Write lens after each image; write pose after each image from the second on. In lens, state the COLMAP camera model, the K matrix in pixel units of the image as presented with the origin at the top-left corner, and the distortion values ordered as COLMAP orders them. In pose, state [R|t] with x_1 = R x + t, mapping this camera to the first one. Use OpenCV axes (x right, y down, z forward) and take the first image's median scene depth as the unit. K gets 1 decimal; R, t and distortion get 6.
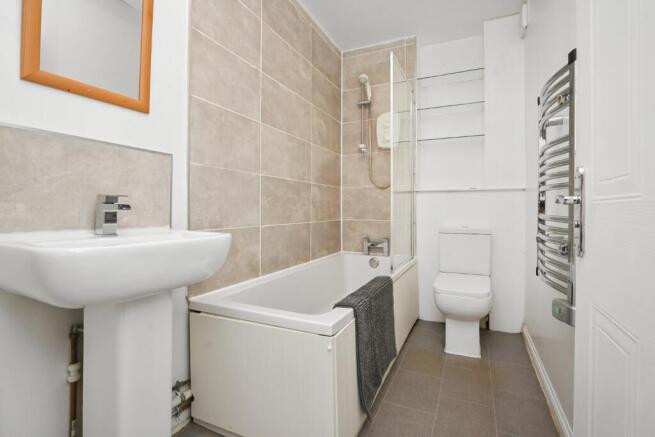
lens RADIAL K [[302.4, 0, 329.0], [0, 302.4, 213.2], [0, 0, 1]] dist [-0.001024, -0.000213]
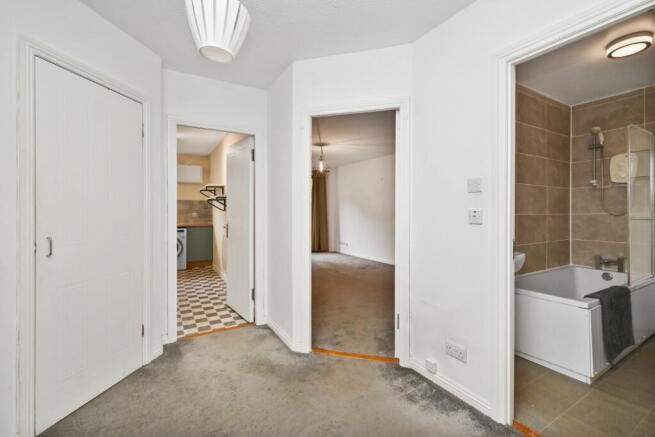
lens RADIAL K [[283.5, 0, 326.2], [0, 283.5, 215.9], [0, 0, 1]] dist [0.004599, 0.000077]
pose [[0.825942, -0.000256, -0.563755, -0.139948], [-0.001862, 0.999993, -0.003182, -0.074714], [0.563752, 0.003677, 0.825936, -0.590379]]
